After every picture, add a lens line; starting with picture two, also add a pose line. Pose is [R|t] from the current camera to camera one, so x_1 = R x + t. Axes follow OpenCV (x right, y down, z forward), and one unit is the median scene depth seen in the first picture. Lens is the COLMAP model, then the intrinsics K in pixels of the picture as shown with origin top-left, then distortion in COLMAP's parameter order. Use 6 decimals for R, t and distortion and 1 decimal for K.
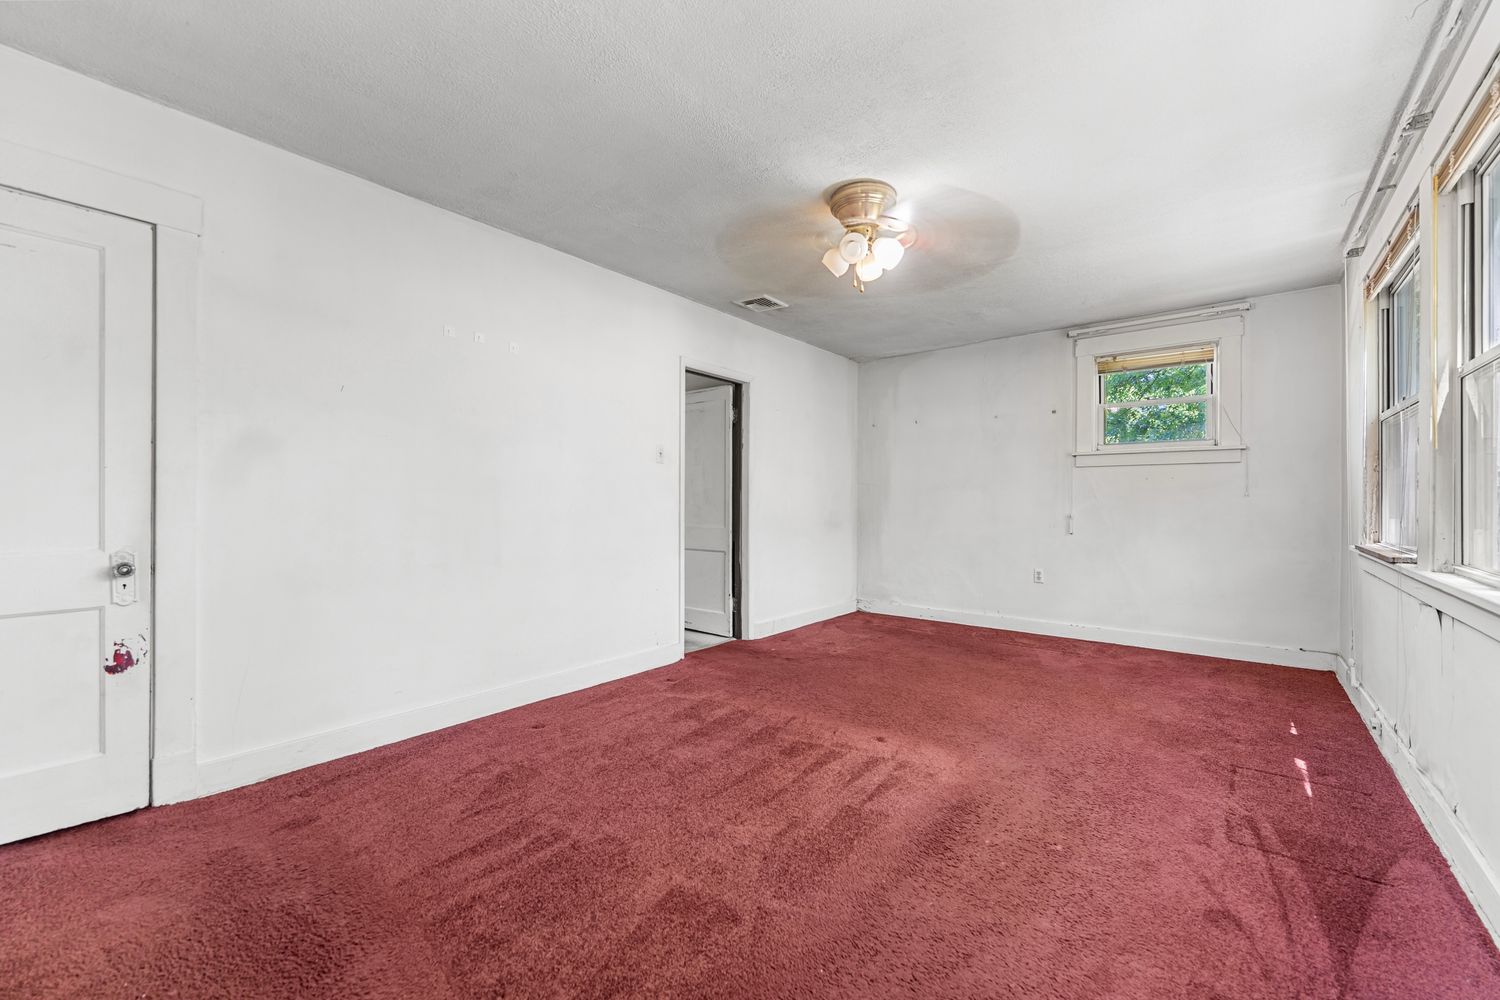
lens RADIAL K [[602.8, 0, 750.0], [0, 602.8, 500.0], [0, 0, 1]] dist [-0.001269, -0.000127]
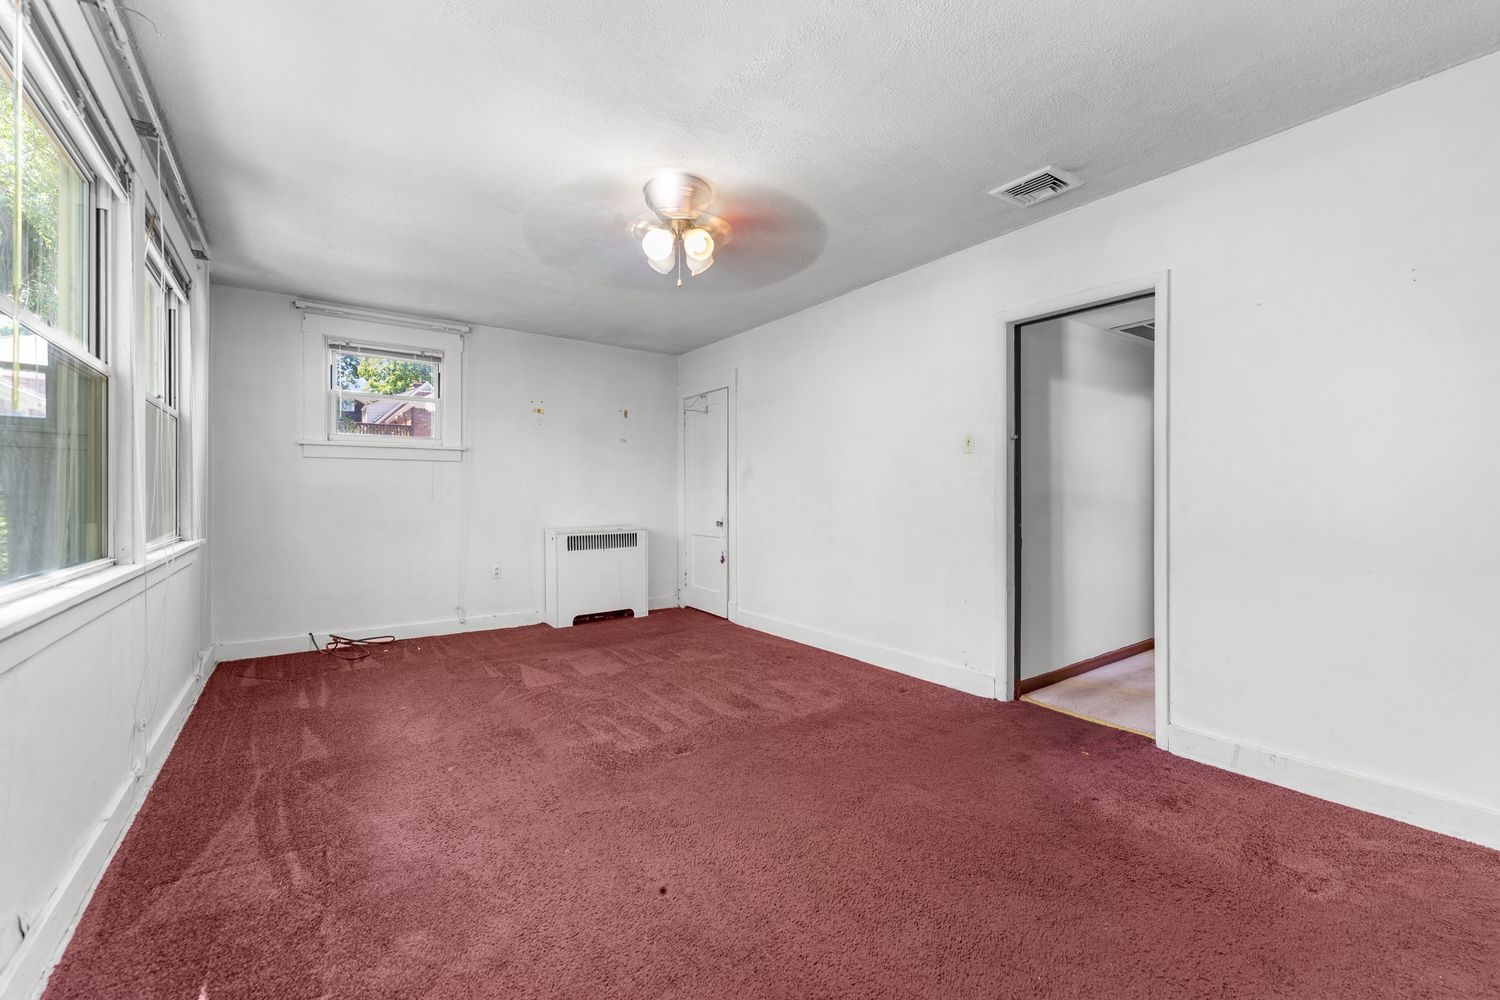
lens RADIAL K [[602.8, 0, 750.0], [0, 602.8, 500.0], [0, 0, 1]] dist [-0.001269, -0.000127]
pose [[-0.259909, 0.007333, -0.965605, 1.412295], [0.003566, 0.999972, 0.006634, -0.004708], [0.965627, -0.001719, -0.259927, 1.743036]]
